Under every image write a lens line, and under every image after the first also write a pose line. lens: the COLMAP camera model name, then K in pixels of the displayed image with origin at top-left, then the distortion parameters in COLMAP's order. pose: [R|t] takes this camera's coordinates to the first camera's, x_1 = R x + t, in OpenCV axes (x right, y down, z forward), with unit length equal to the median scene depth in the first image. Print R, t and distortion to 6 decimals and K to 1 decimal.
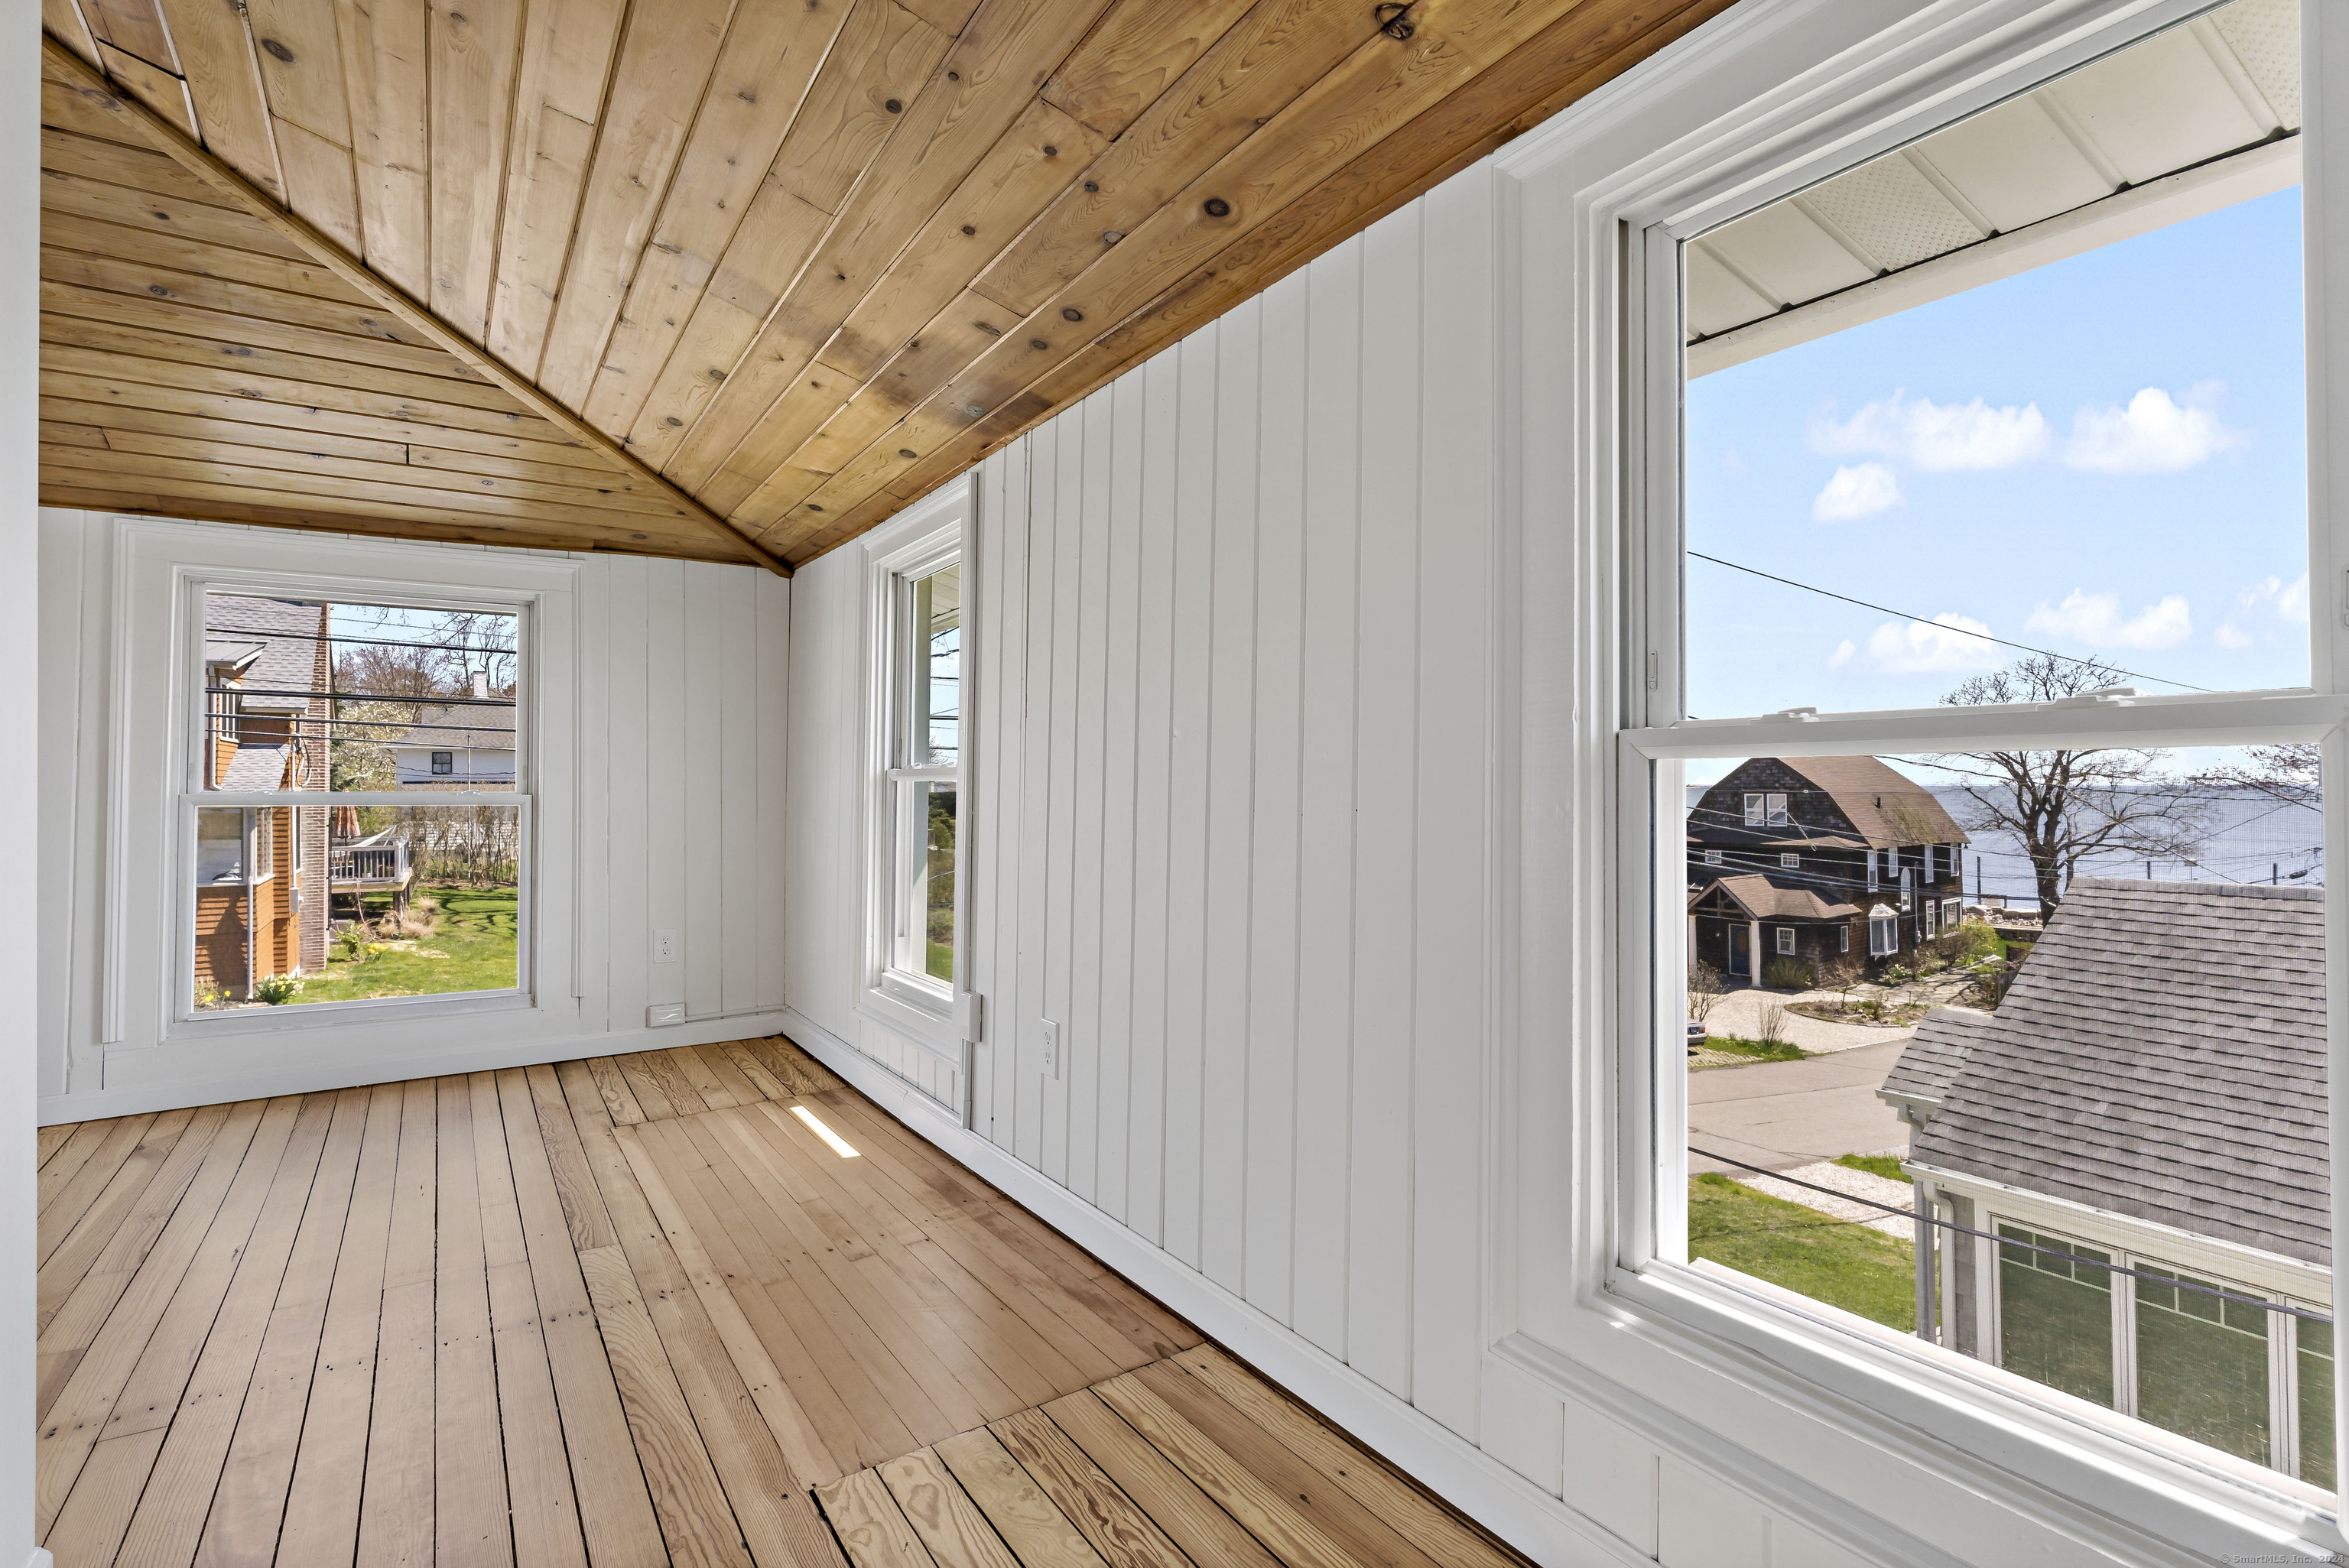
lens RADIAL K [[1185.5, 0, 1174.5], [0, 1185.5, 784.0], [0, 0, 1]] dist [-0.002180, -0.000231]
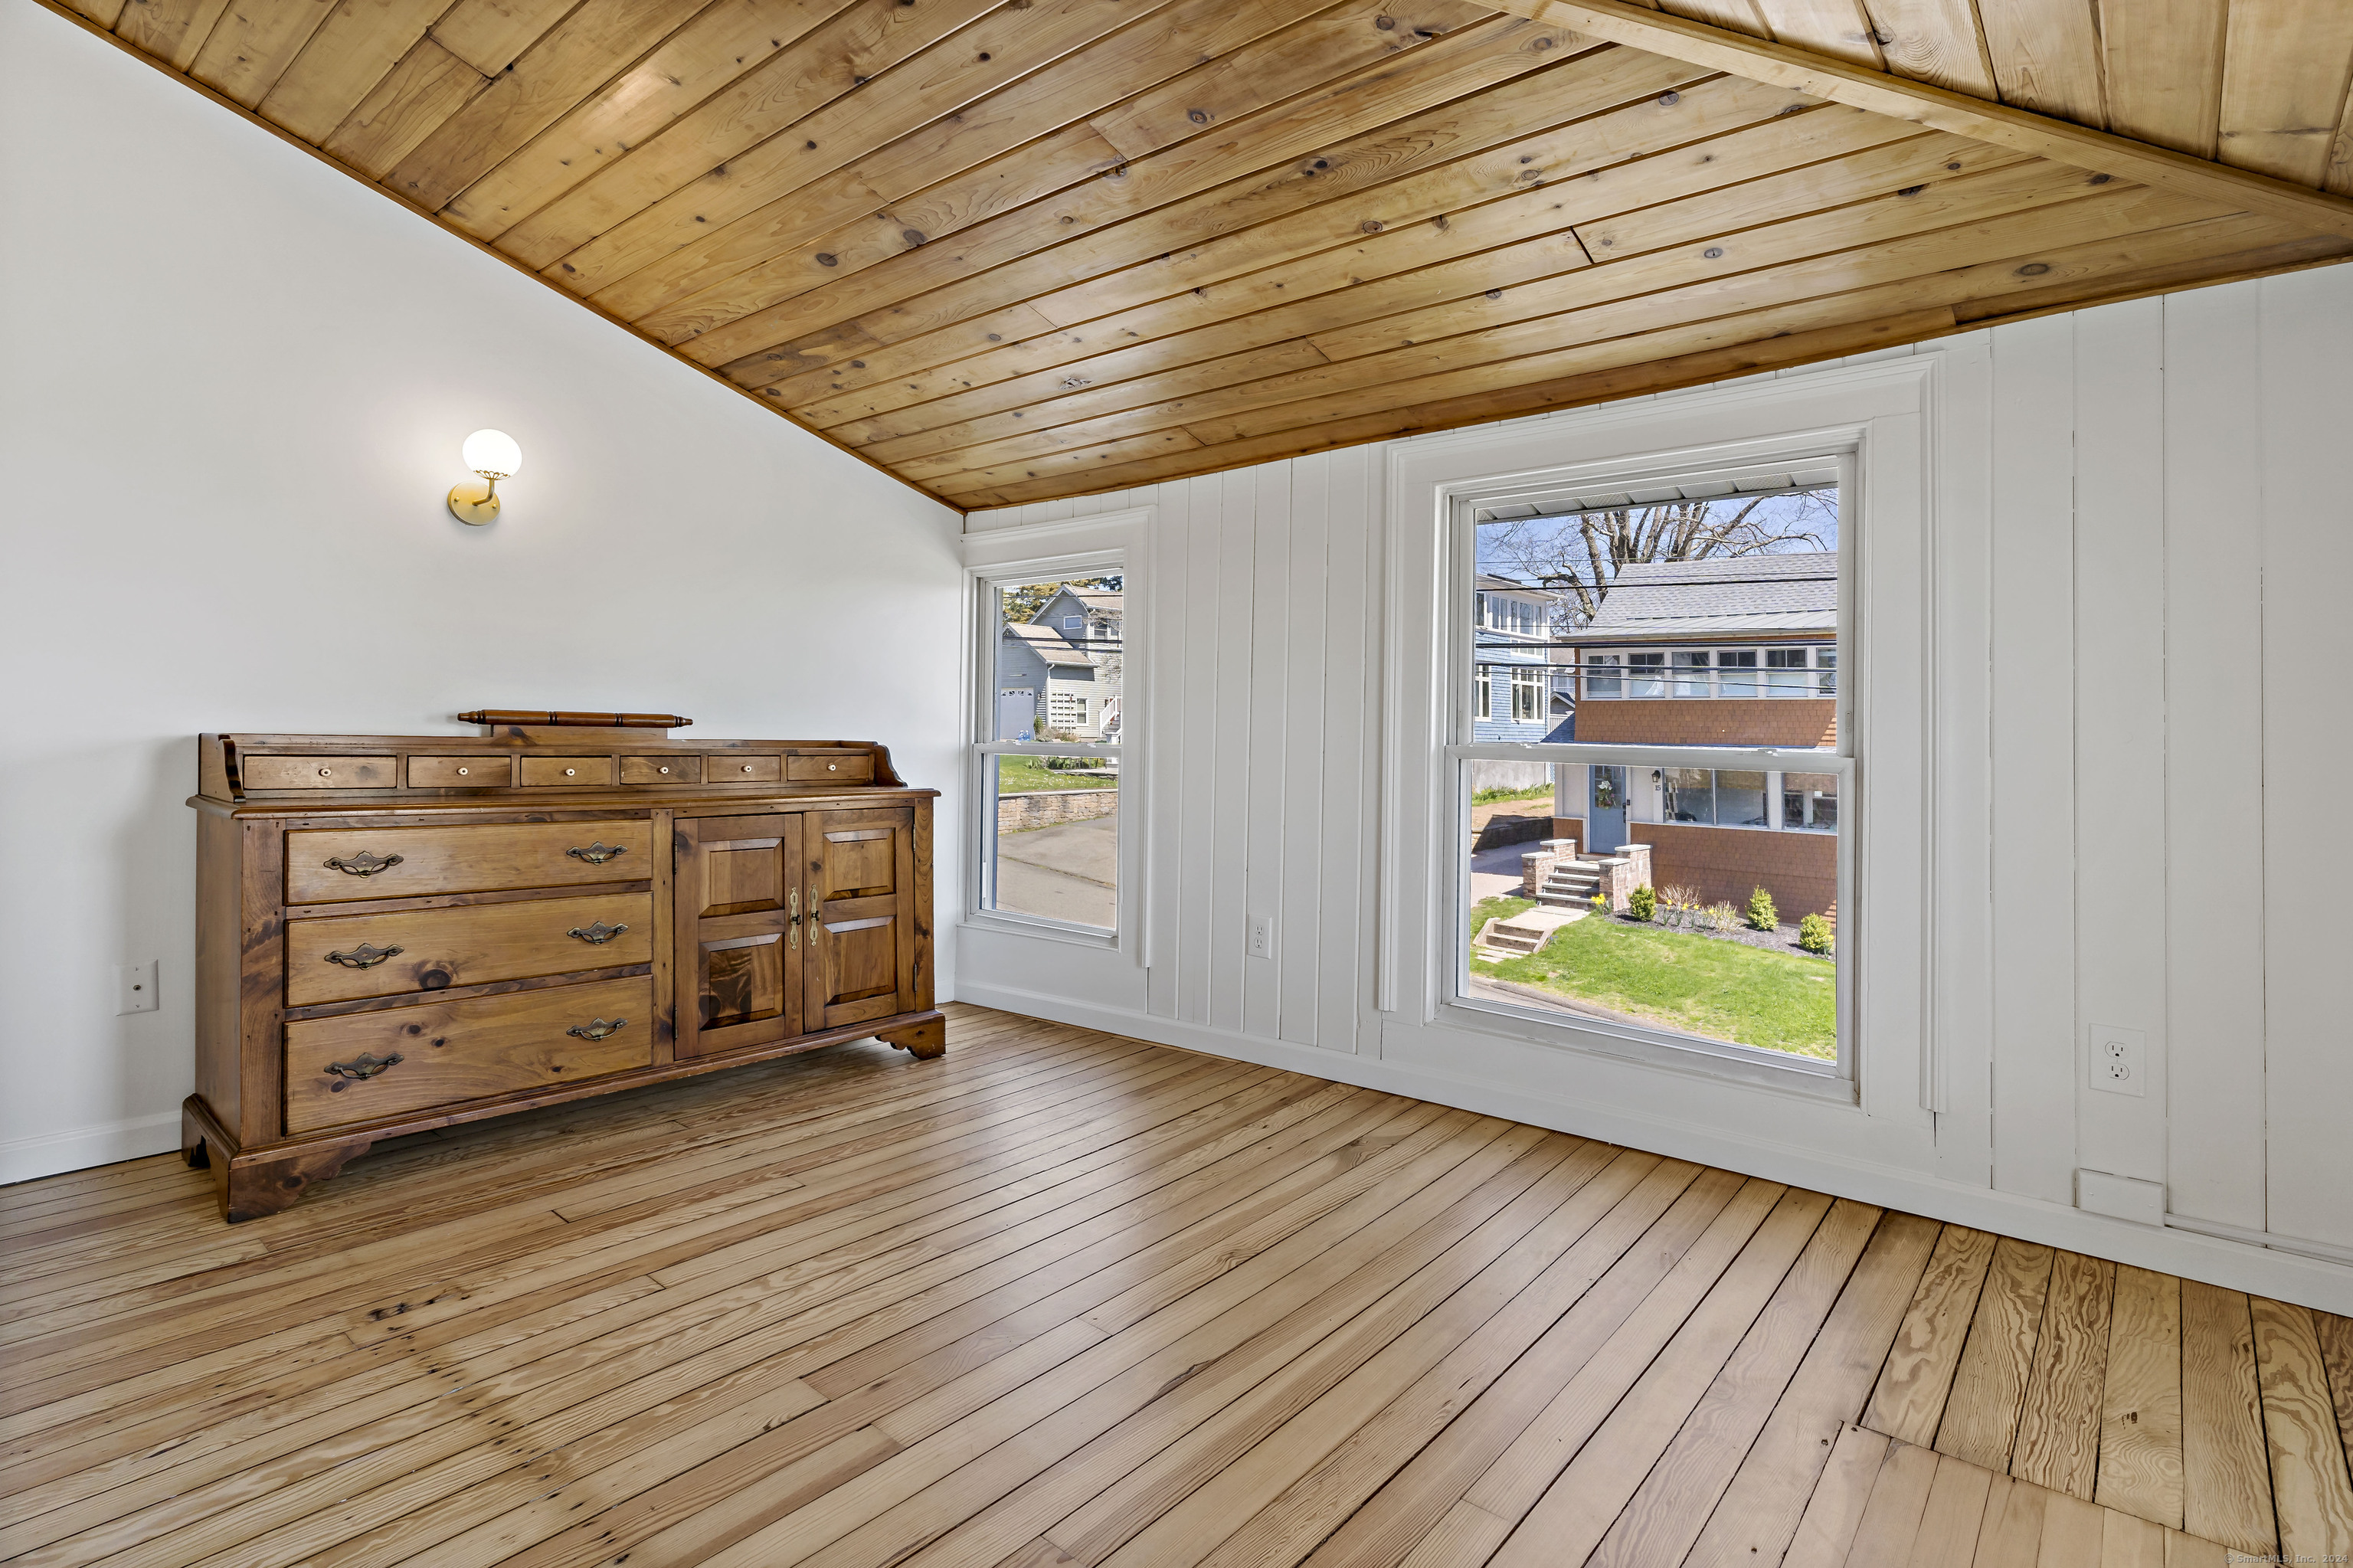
lens RADIAL K [[1137.4, 0, 1173.5], [0, 1137.4, 723.1], [0, 0, 1]] dist [0.003004, 0.000030]
pose [[0.288153, -0.001757, -0.957583, -0.091768], [-0.016922, 0.999833, -0.006927, 0.000787], [0.957435, 0.018201, 0.288075, 0.568811]]
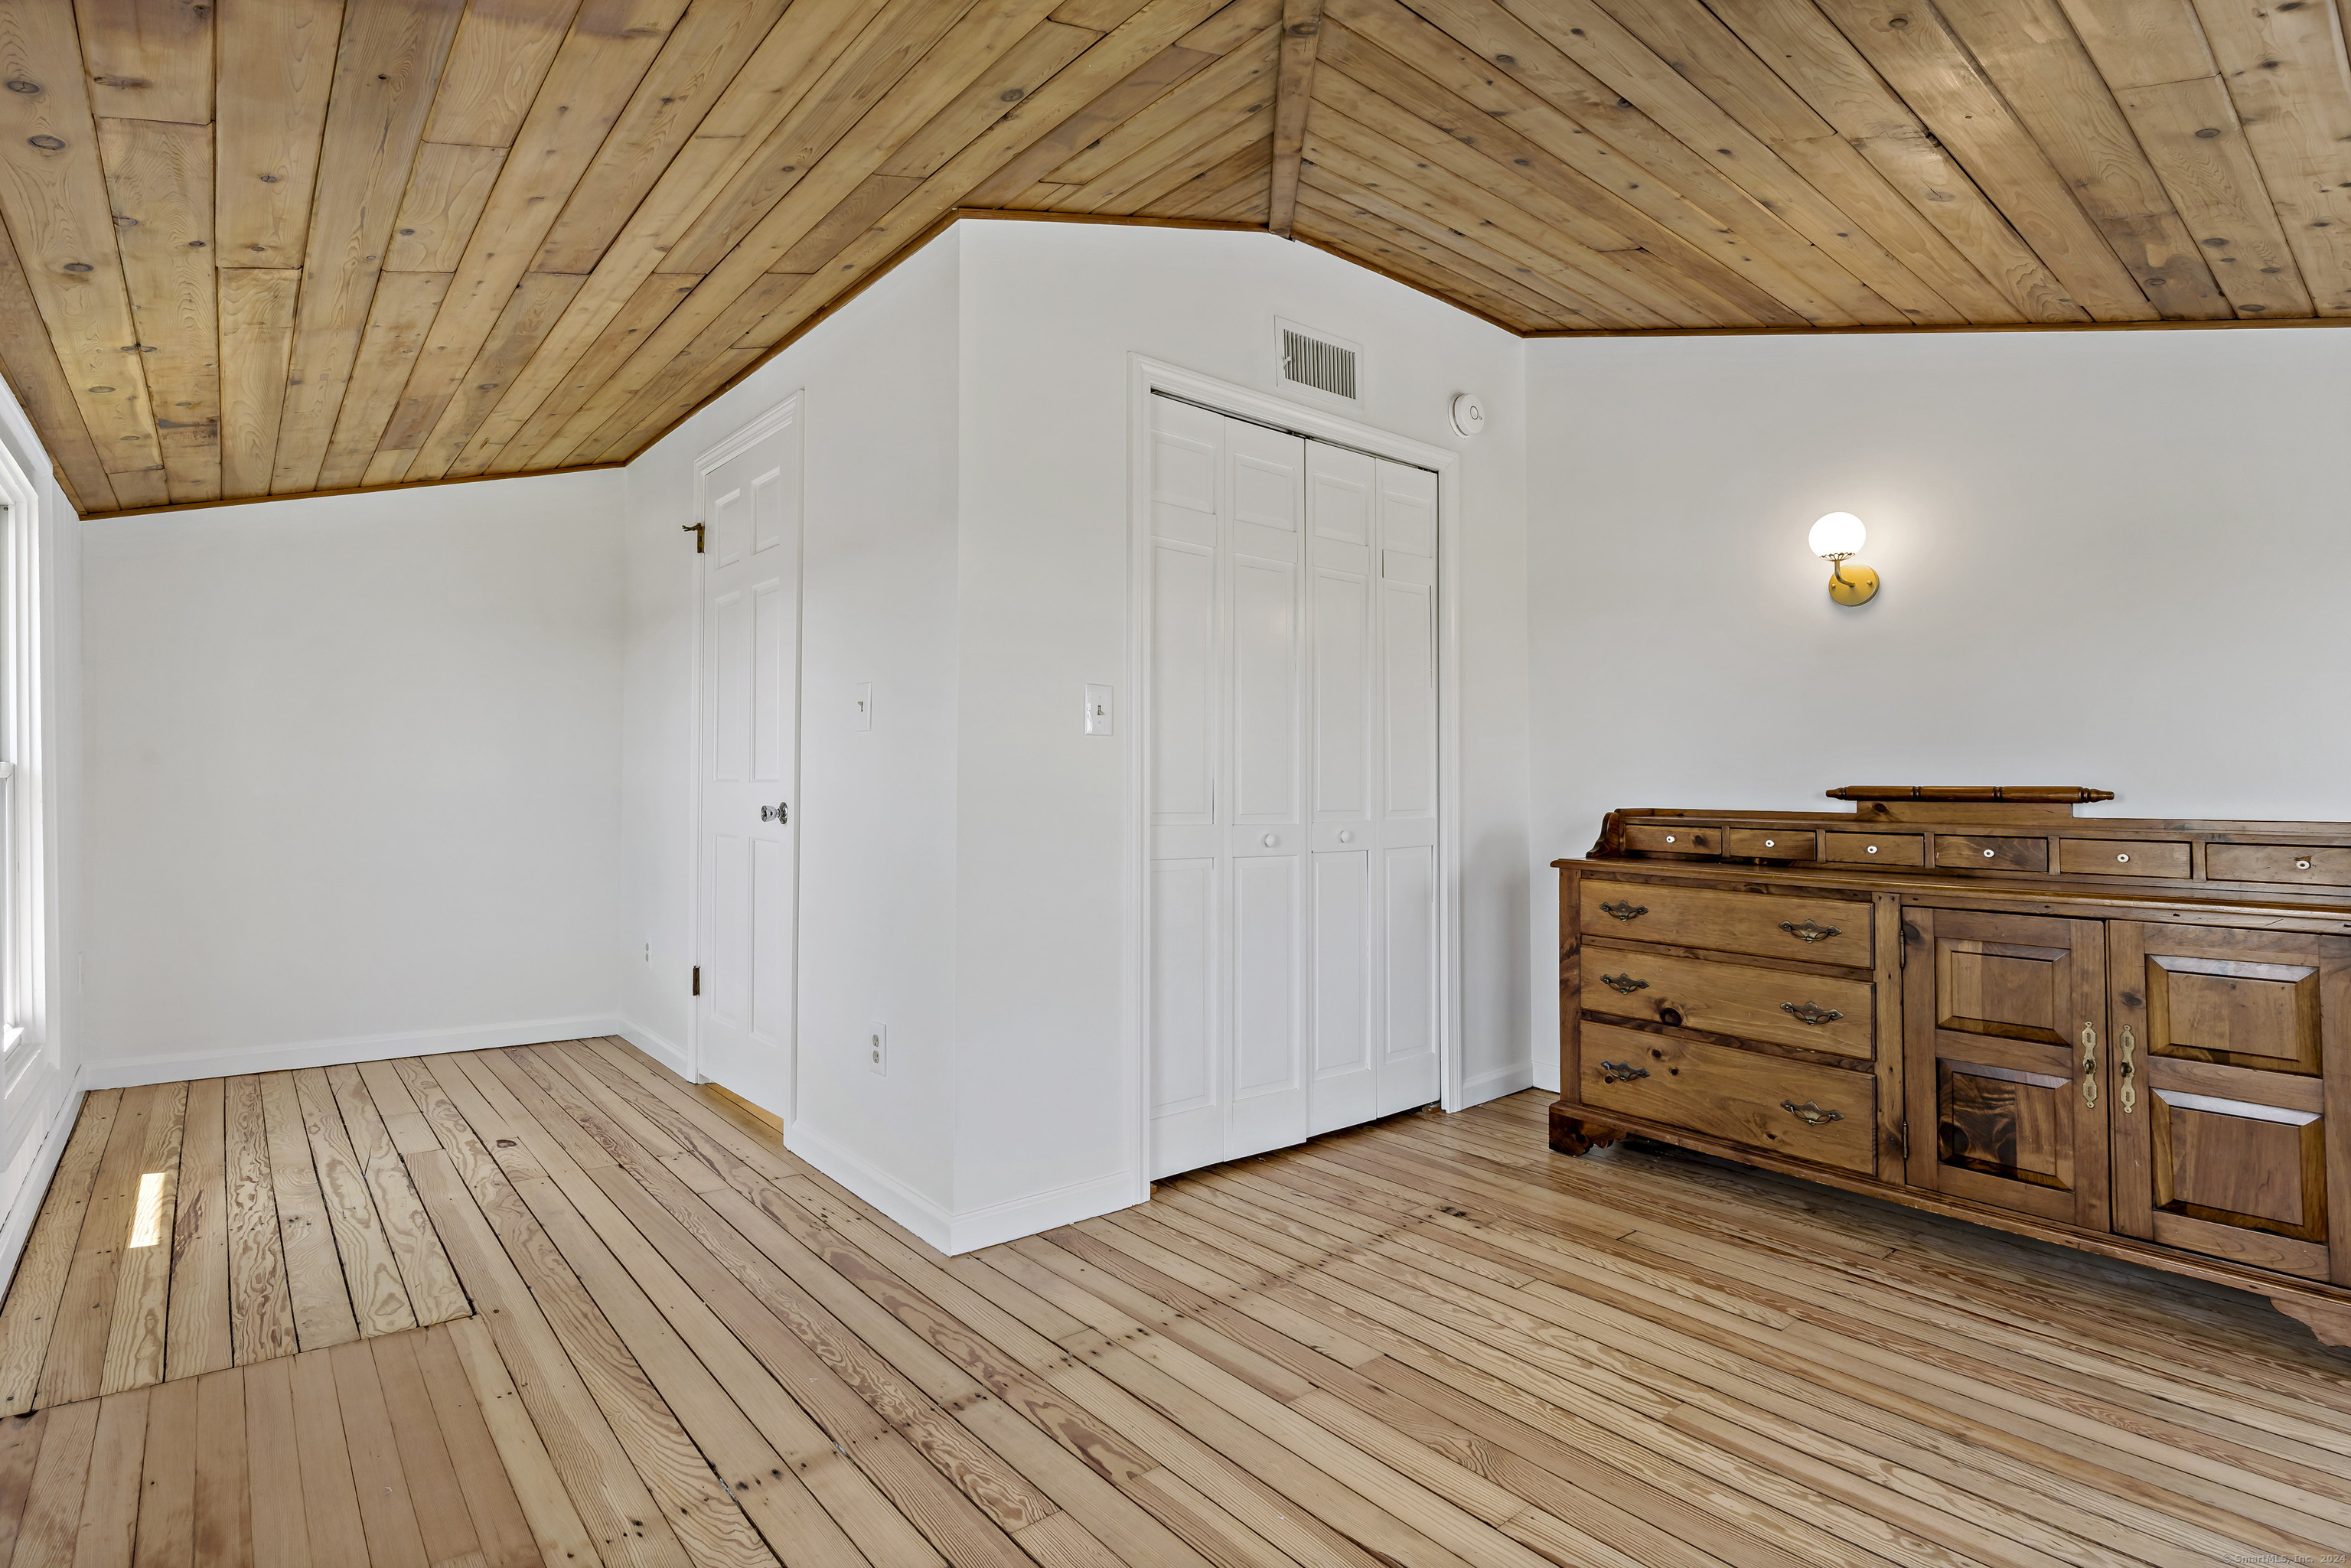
lens RADIAL K [[1150.6, 0, 1159.8], [0, 1150.6, 797.0], [0, 0, 1]] dist [0.001024, 0.000085]
pose [[-0.991546, -0.003640, -0.129706, -0.427821], [-0.004226, 0.999982, 0.004242, 0.000303], [0.129688, 0.004754, -0.991543, 1.130518]]
